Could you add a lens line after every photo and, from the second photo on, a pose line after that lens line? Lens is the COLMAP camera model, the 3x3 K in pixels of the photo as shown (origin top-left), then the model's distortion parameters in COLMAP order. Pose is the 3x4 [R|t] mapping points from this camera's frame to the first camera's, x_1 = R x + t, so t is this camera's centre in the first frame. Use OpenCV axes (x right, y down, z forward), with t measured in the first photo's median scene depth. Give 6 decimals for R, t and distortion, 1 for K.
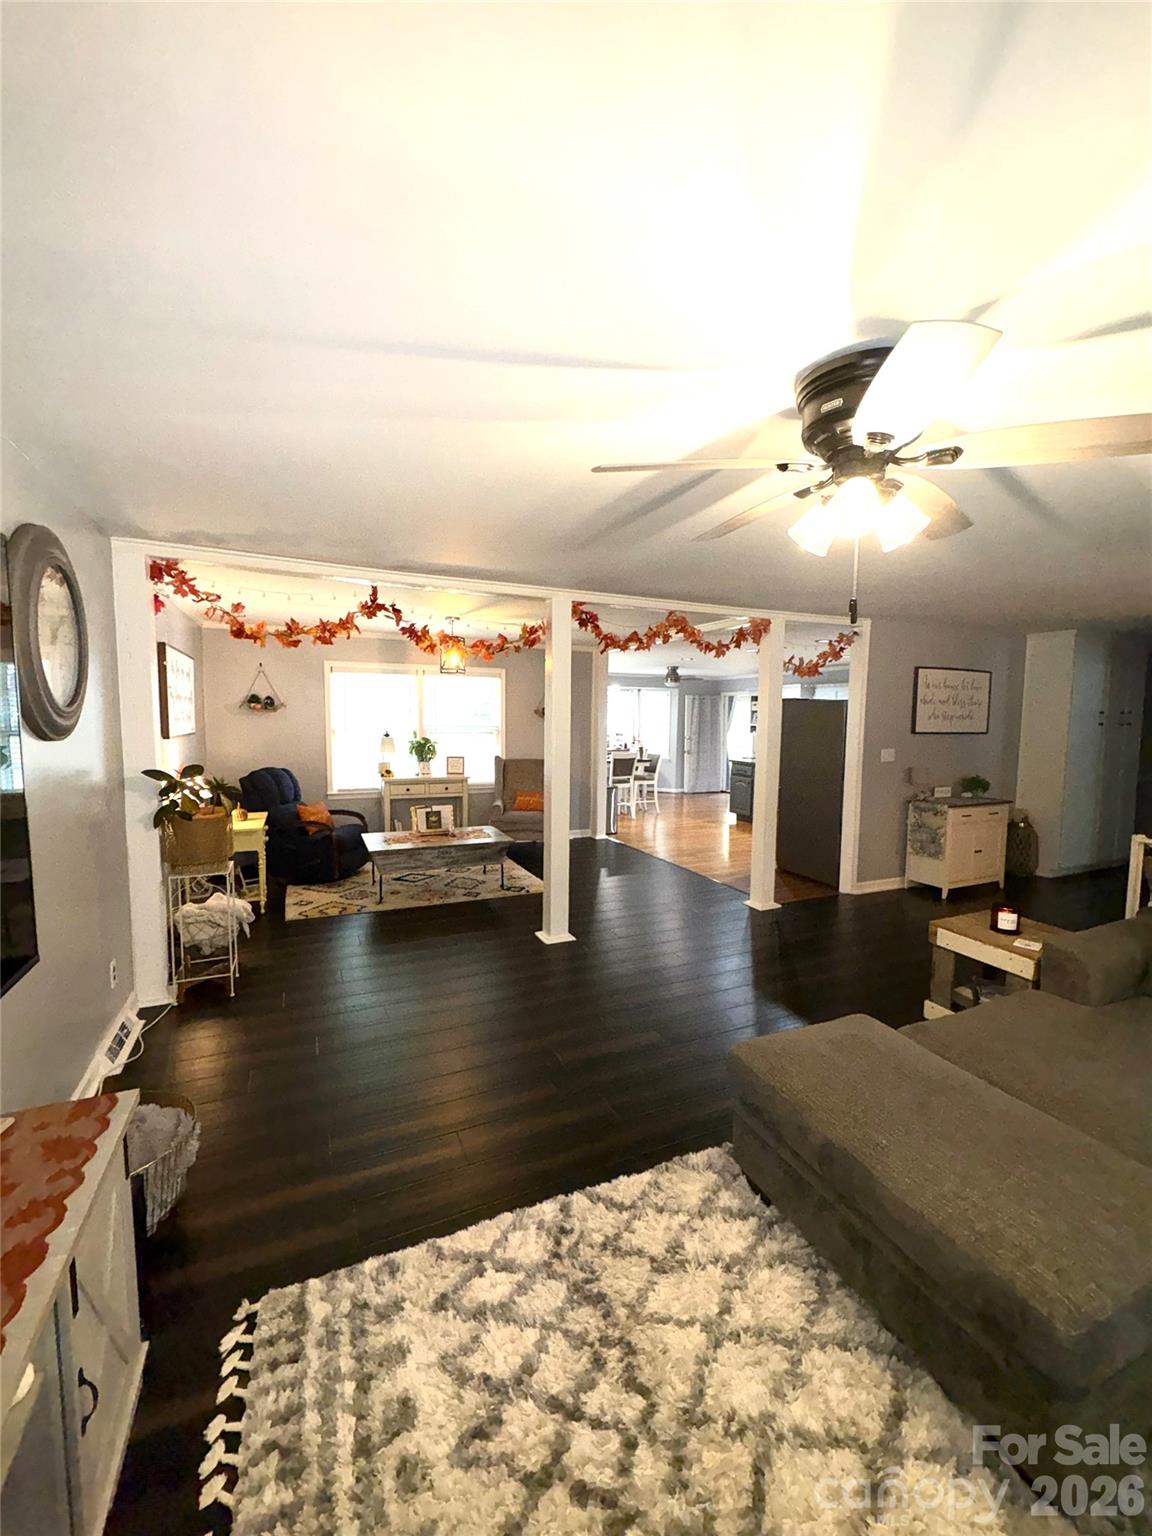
lens RADIAL K [[614.3, 0, 576.0], [0, 614.3, 768.0], [0, 0, 1]] dist [-0.000775, -0.000163]
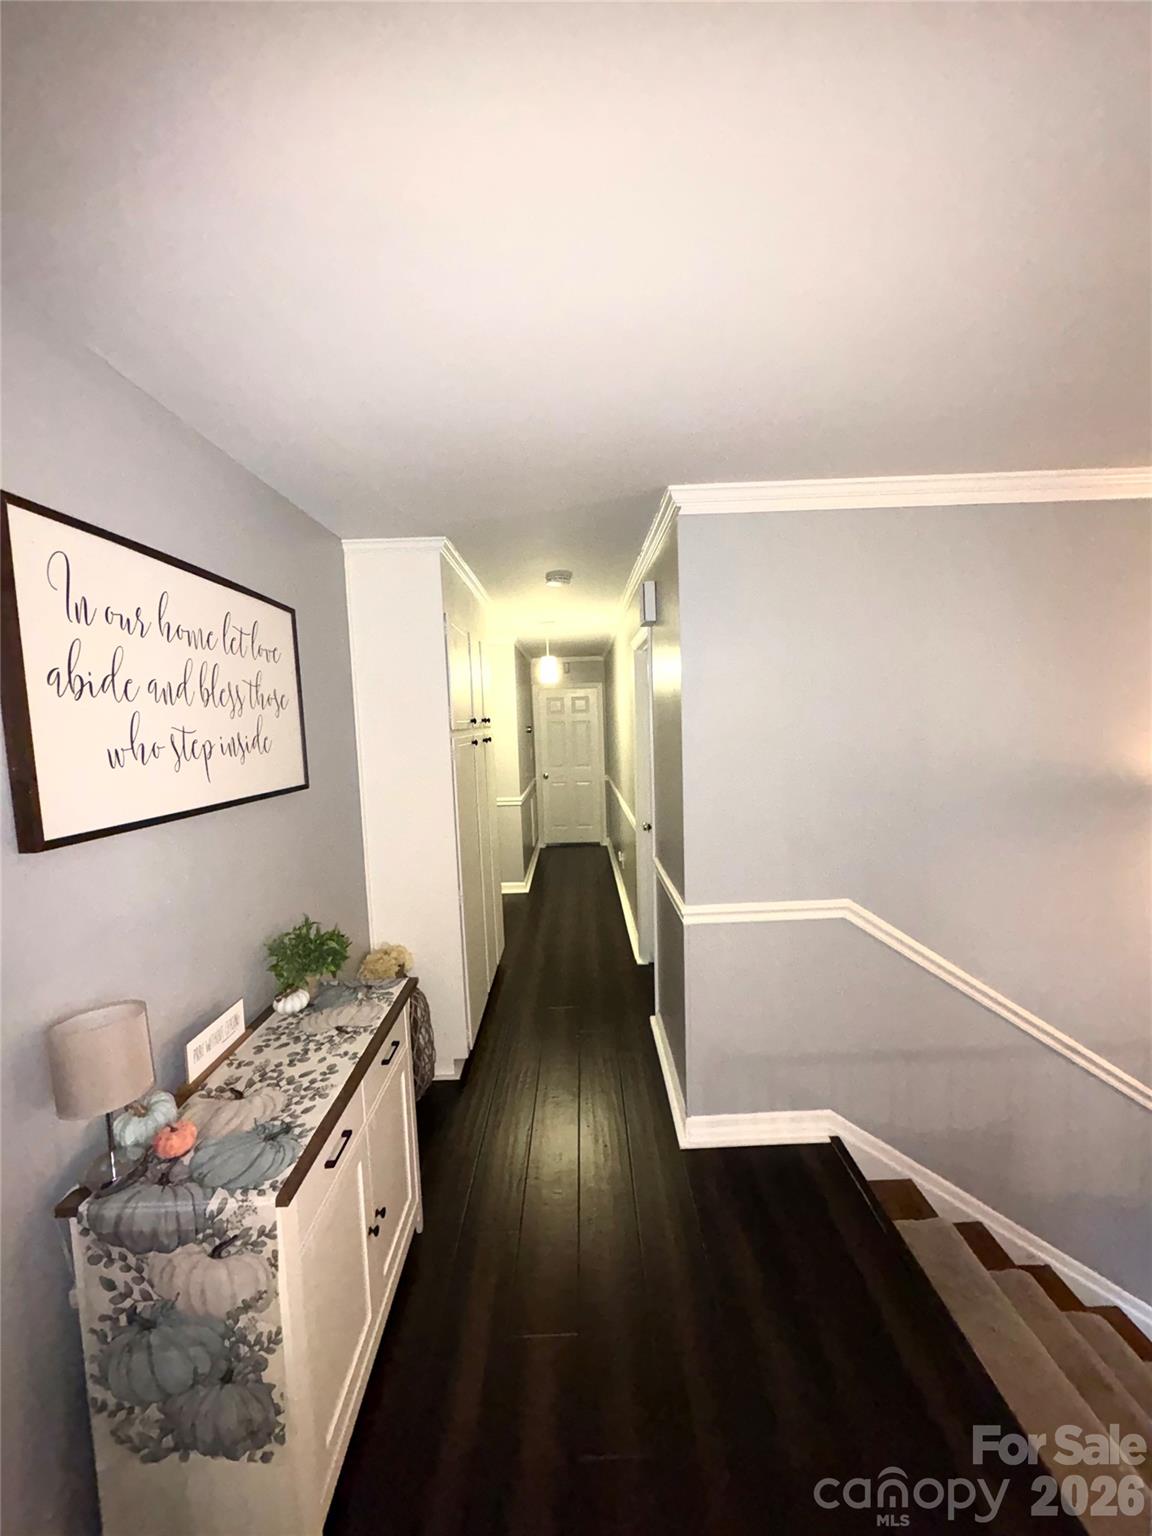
lens RADIAL K [[614.3, 0, 576.0], [0, 614.3, 768.0], [0, 0, 1]] dist [-0.000775, -0.000163]
pose [[0.413496, -0.093186, 0.905725, 0.440125], [0.121446, 0.991505, 0.046567, -0.068686], [-0.902370, 0.090741, 0.421300, 0.751241]]
